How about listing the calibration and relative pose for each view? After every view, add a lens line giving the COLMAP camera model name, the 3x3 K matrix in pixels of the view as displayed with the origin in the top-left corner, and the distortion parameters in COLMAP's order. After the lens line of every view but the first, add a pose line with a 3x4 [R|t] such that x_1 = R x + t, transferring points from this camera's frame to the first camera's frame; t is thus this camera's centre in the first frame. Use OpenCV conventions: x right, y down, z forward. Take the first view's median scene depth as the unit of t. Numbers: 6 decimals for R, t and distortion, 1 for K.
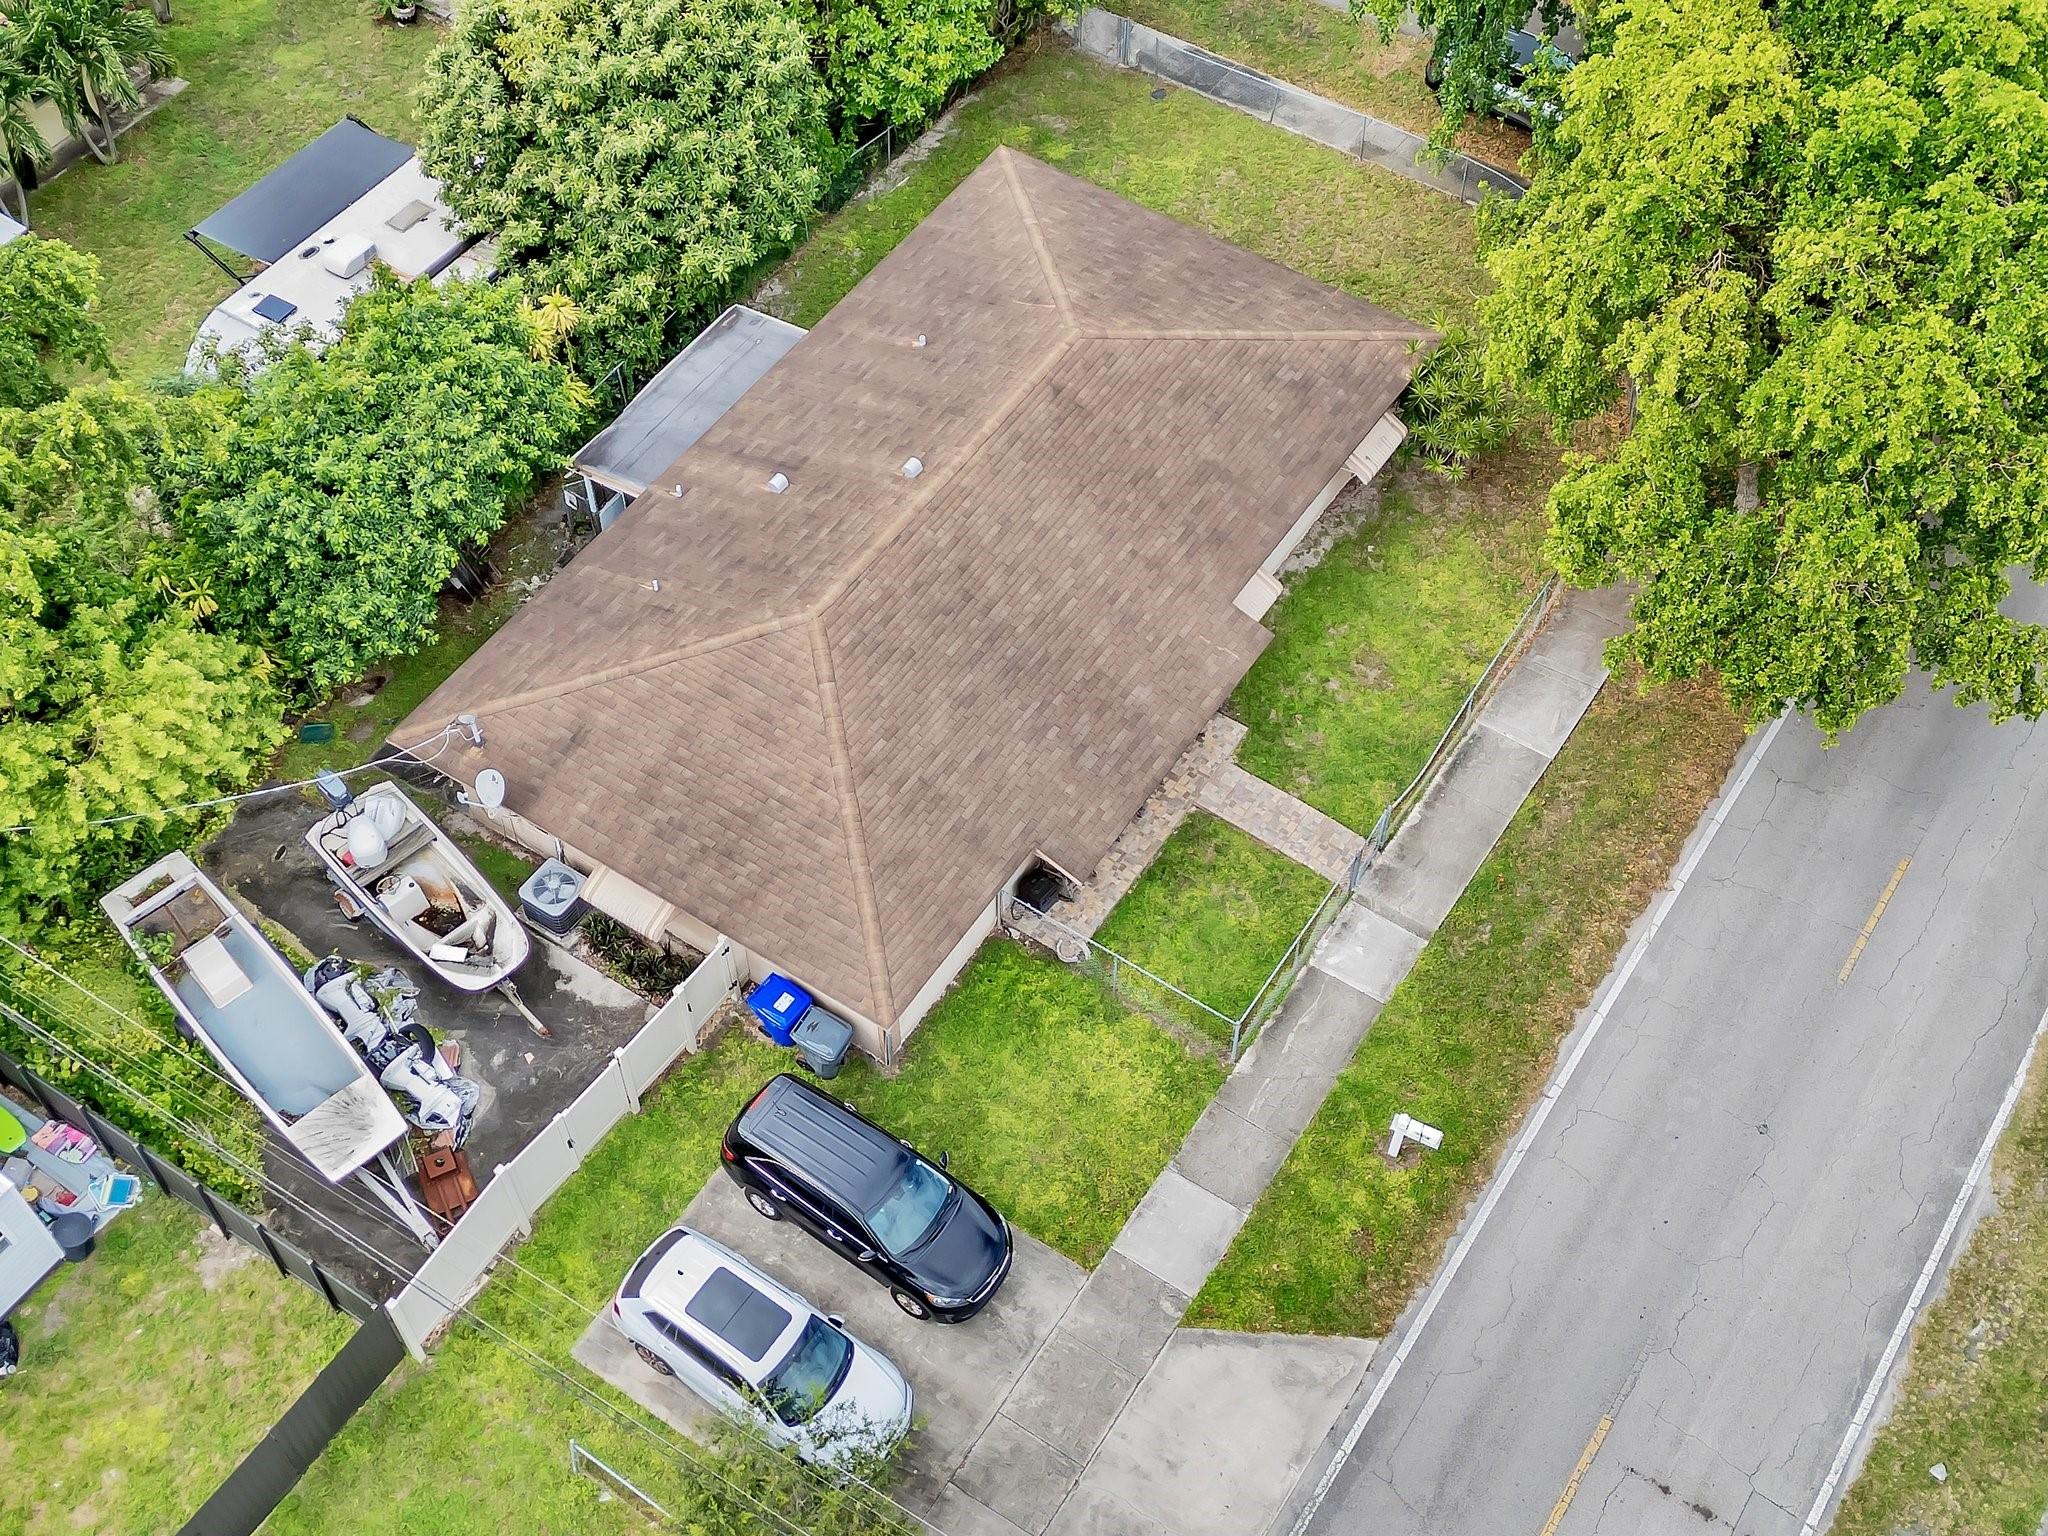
lens RADIAL K [[2200.1, 0, 983.9], [0, 2200.1, 766.7], [0, 0, 1]] dist [0.134422, -0.262305]
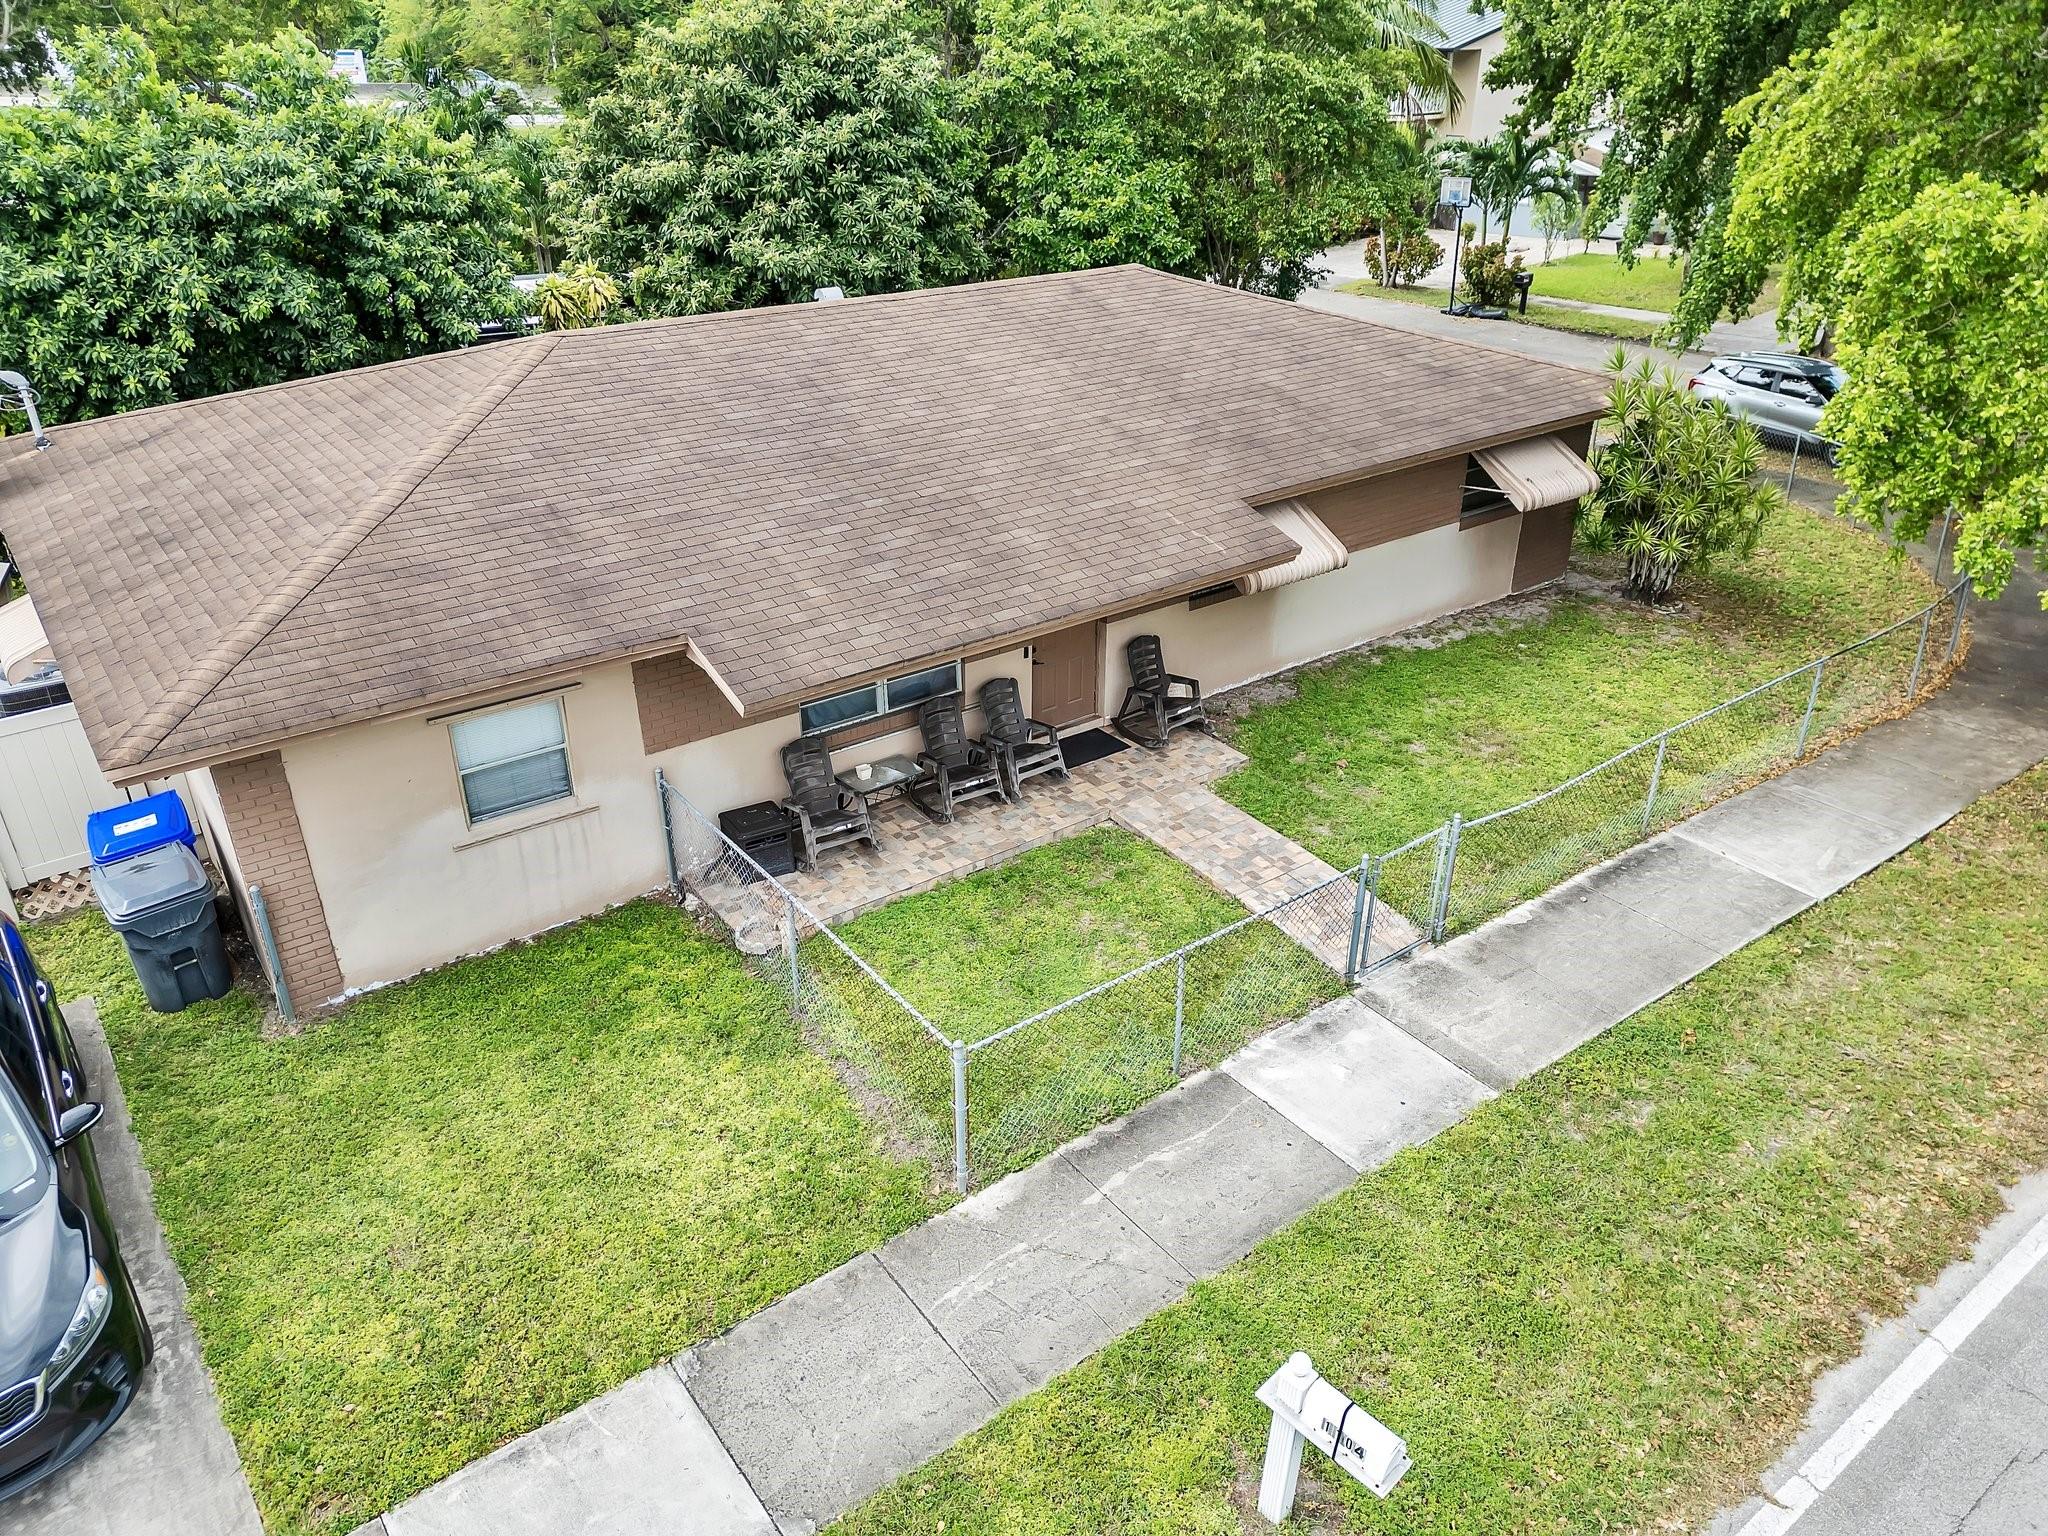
lens RADIAL K [[1413.1, 0, 1024.0], [0, 1413.1, 768.0], [0, 0, 1]] dist [0.054418, -0.038392]
pose [[0.945964, 0.162039, -0.280883, 0.182695], [-0.268404, 0.877326, -0.397817, 0.163799], [0.181964, 0.451711, 0.873411, 0.711415]]
